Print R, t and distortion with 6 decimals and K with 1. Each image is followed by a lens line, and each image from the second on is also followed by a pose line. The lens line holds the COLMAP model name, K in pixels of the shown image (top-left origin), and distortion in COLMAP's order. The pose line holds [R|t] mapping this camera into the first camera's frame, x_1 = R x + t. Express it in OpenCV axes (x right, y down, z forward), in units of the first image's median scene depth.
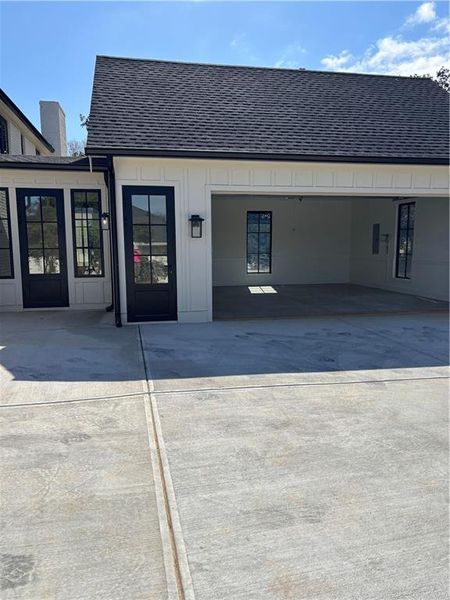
lens RADIAL K [[454.0, 0, 225.5], [0, 454.0, 303.3], [0, 0, 1]] dist [0.059963, -0.037435]
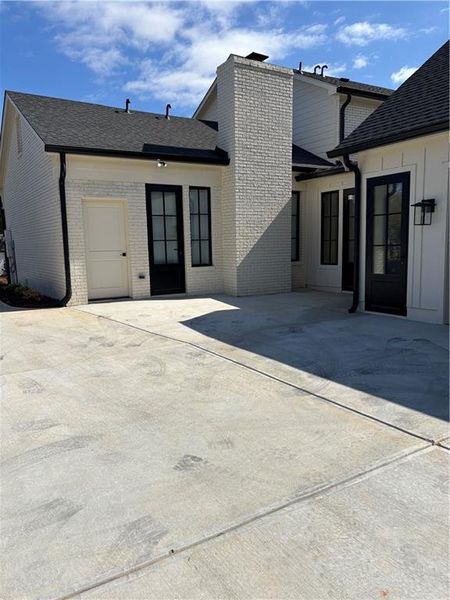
lens RADIAL K [[454.0, 0, 225.8], [0, 454.0, 297.6], [0, 0, 1]] dist [0.059963, -0.037435]
pose [[0.343266, 0.106339, -0.933199, 1.014718], [-0.101083, 0.991982, 0.075855, -0.053197], [0.933783, 0.068292, 0.351263, 0.521042]]
